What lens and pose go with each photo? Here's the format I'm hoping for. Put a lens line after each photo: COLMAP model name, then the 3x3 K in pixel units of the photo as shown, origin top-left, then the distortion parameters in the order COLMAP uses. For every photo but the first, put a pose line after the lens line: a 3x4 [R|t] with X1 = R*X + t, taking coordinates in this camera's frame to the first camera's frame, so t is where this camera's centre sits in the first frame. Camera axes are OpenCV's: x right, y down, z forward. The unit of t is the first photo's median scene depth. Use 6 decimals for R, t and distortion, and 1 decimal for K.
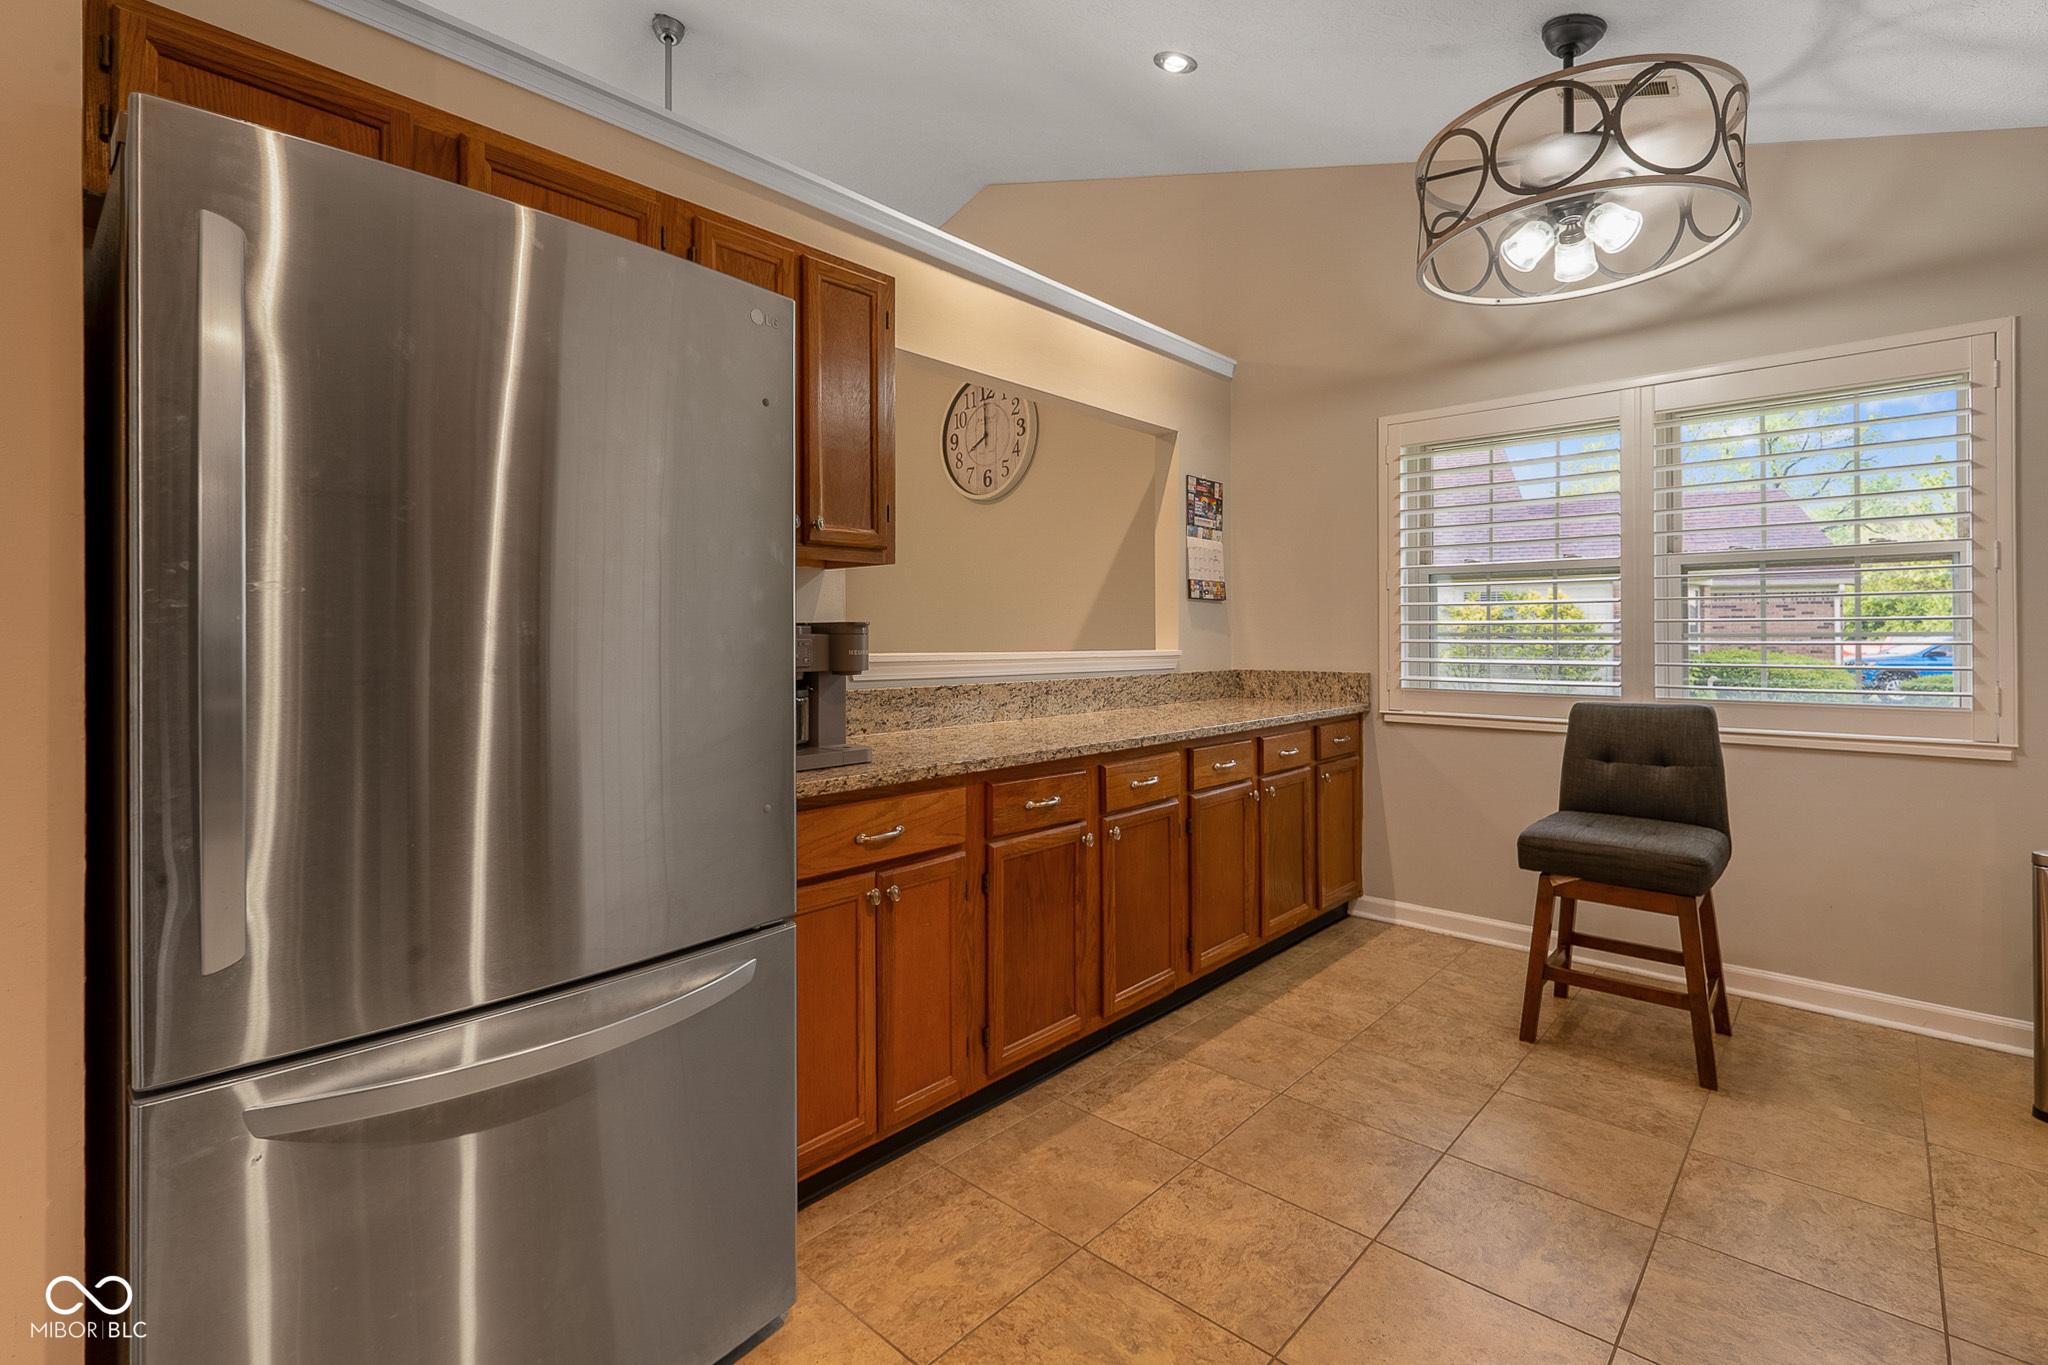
lens RADIAL K [[914.0, 0, 1011.5], [0, 914.0, 633.8], [0, 0, 1]] dist [0.001119, -0.000403]
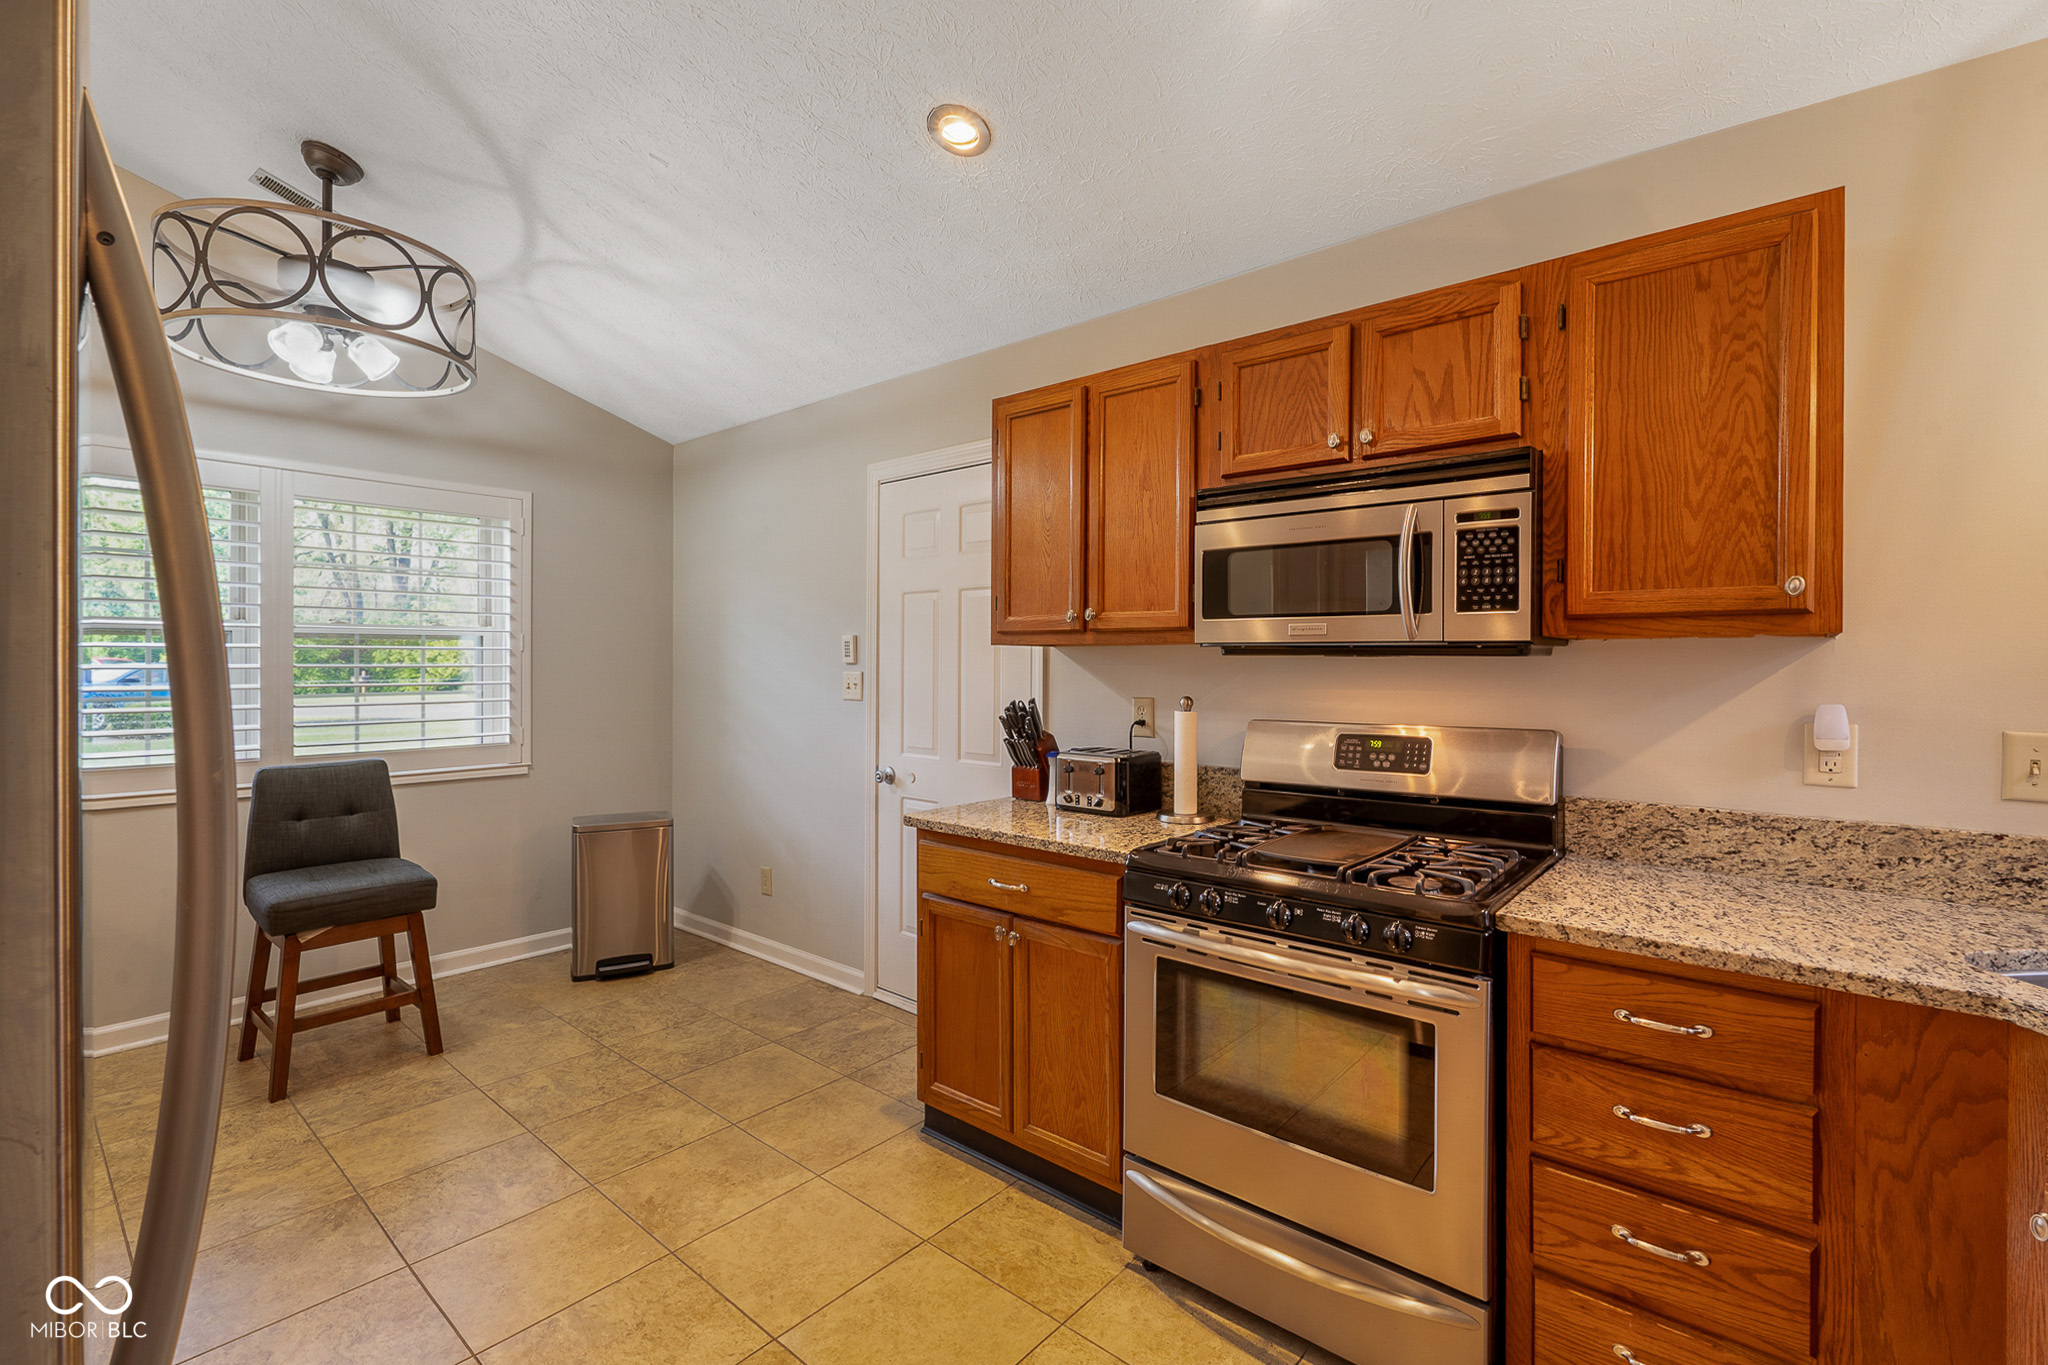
lens RADIAL K [[945.1, 0, 1023.1], [0, 945.1, 656.8], [0, 0, 1]] dist [-0.001327, 0.000202]
pose [[-0.039710, 0.001515, 0.999210, -0.565674], [-0.005891, 0.999981, -0.001750, -0.064466], [-0.999194, -0.005955, -0.039700, 0.206844]]
